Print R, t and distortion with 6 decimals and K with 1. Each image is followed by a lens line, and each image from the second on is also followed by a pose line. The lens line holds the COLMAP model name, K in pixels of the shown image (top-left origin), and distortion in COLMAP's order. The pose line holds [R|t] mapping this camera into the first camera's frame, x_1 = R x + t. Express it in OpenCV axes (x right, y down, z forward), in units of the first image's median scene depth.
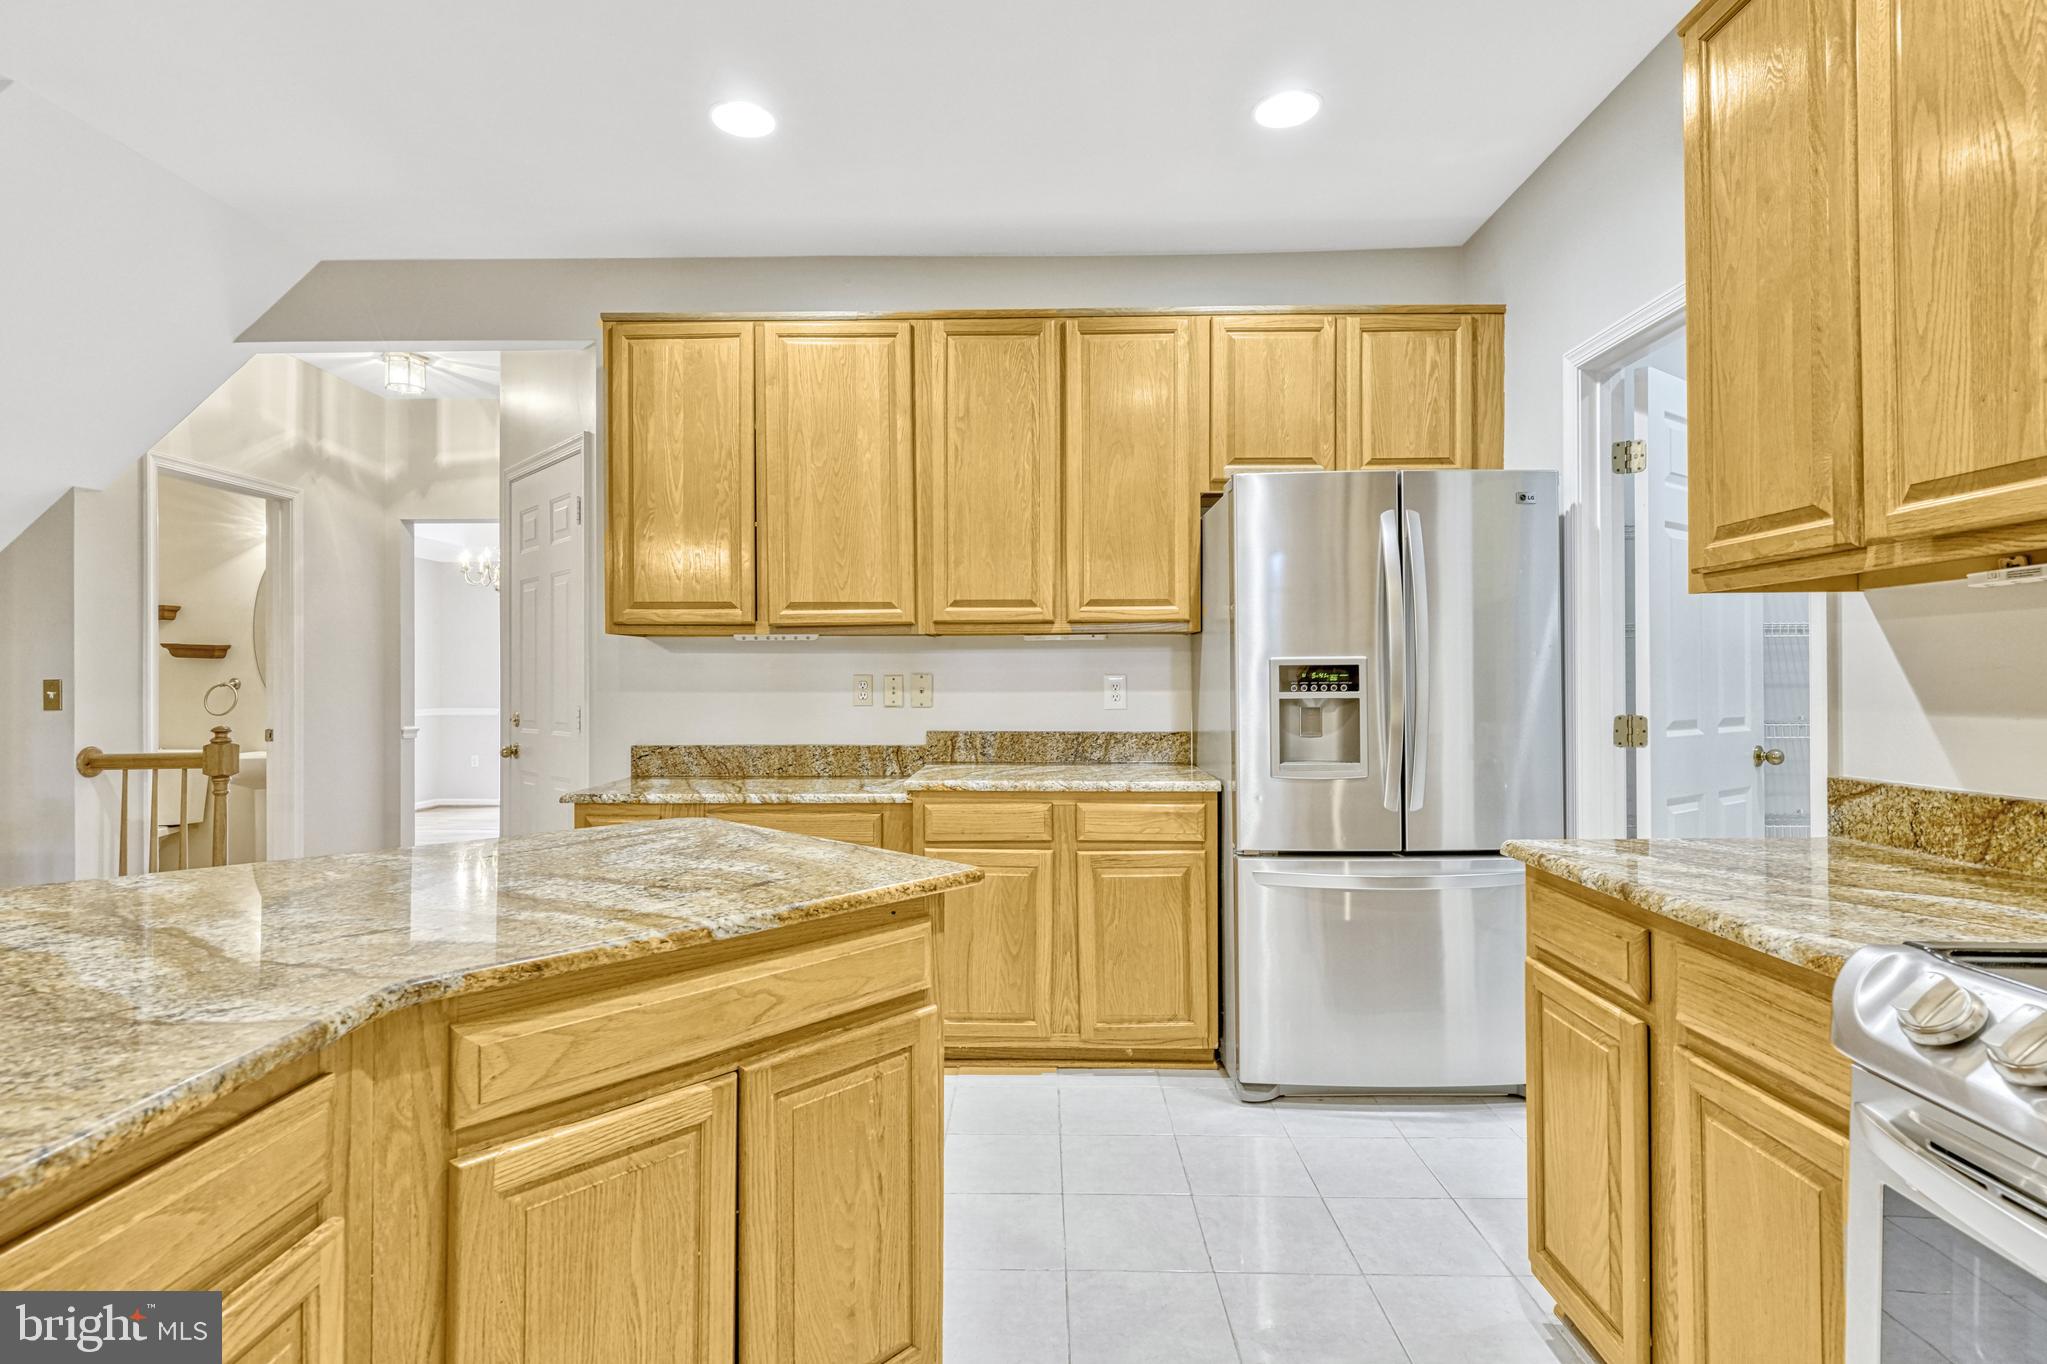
lens RADIAL K [[1010.0, 0, 1035.4], [0, 1010.0, 700.9], [0, 0, 1]] dist [0.002085, -0.001185]
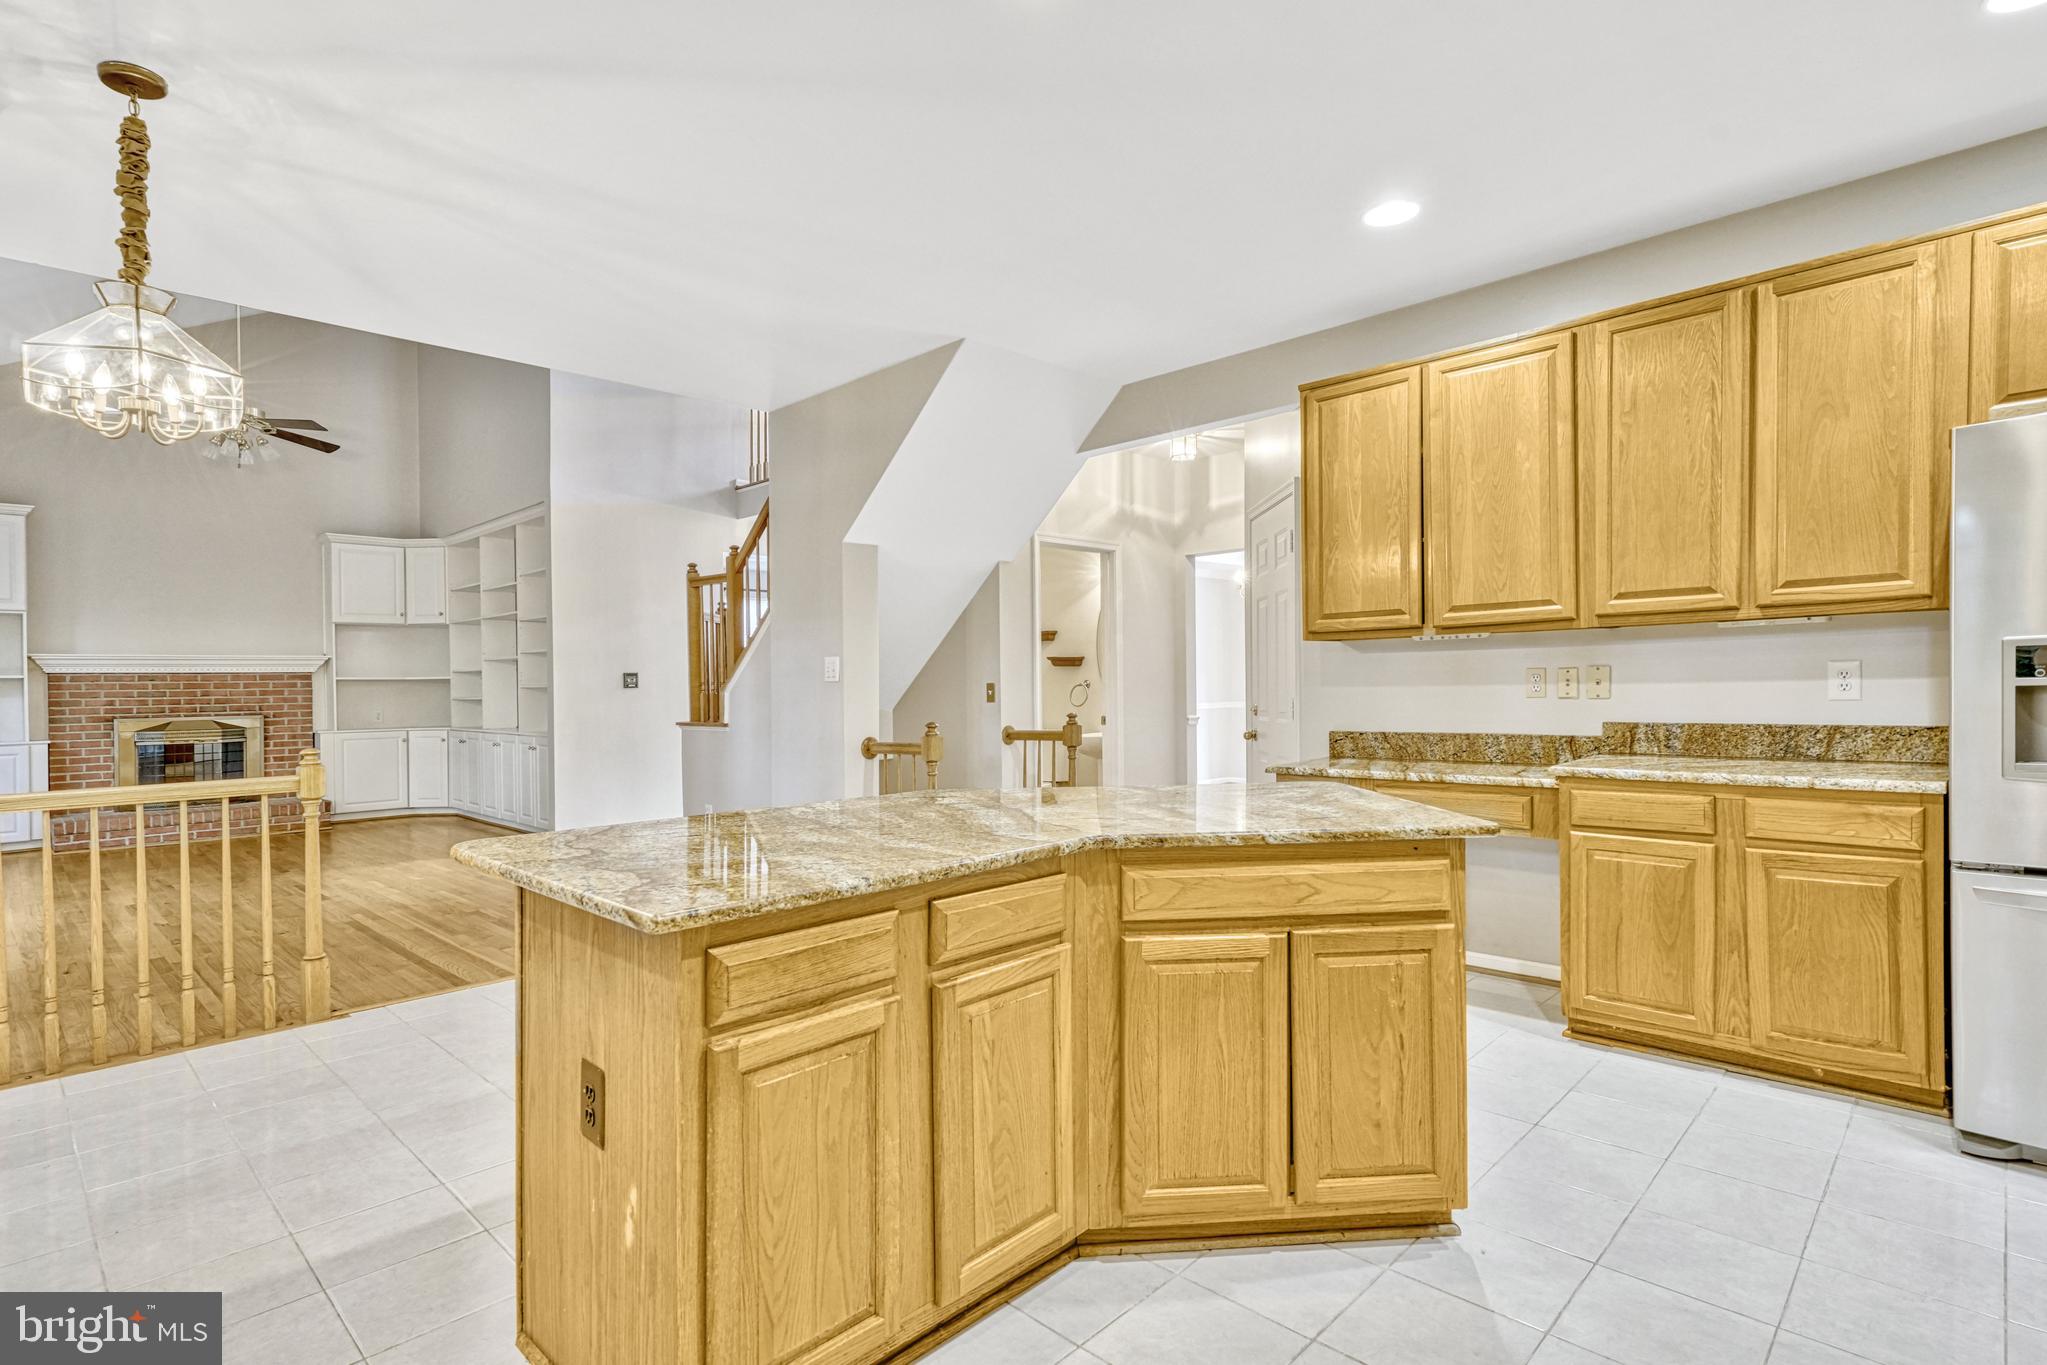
lens RADIAL K [[1007.6, 0, 1018.5], [0, 1007.6, 687.6], [0, 0, 1]] dist [0.002361, 0.000765]
pose [[0.729146, -0.010847, -0.684272, 0.172641], [0.006126, 0.999938, -0.009324, 0.001215], [0.684331, 0.002607, 0.729167, -0.153002]]
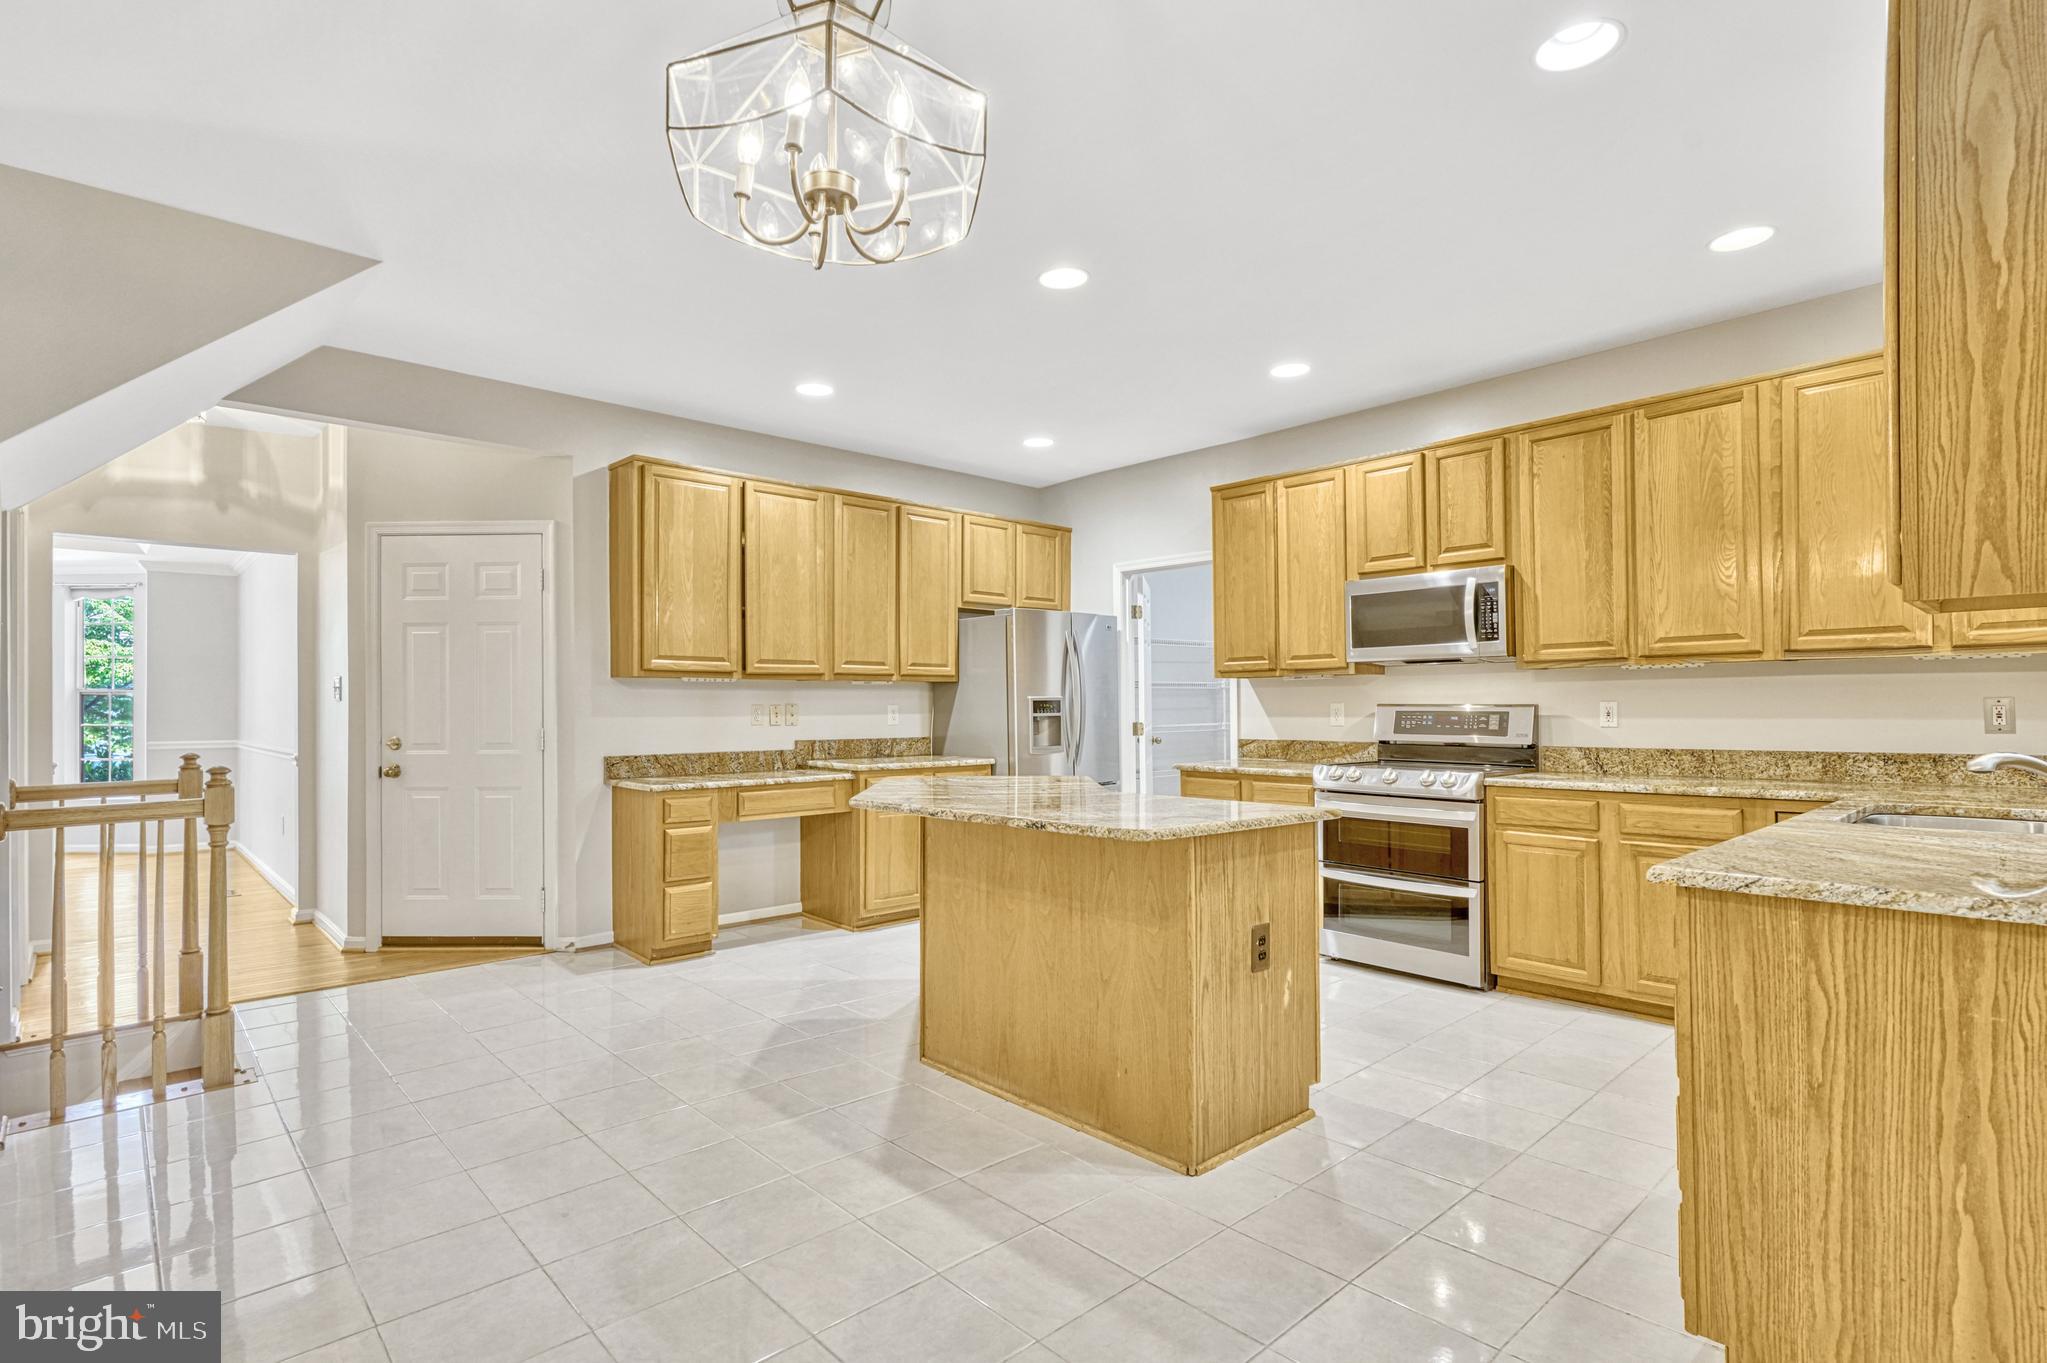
lens RADIAL K [[994.4, 0, 1019.7], [0, 994.4, 691.2], [0, 0, 1]] dist [-0.000237, -0.000012]
pose [[0.720574, 0.008720, 0.693323, -1.021431], [0.017132, 0.999392, -0.030374, 0.006822], [-0.693166, 0.033765, 0.719987, -0.394148]]
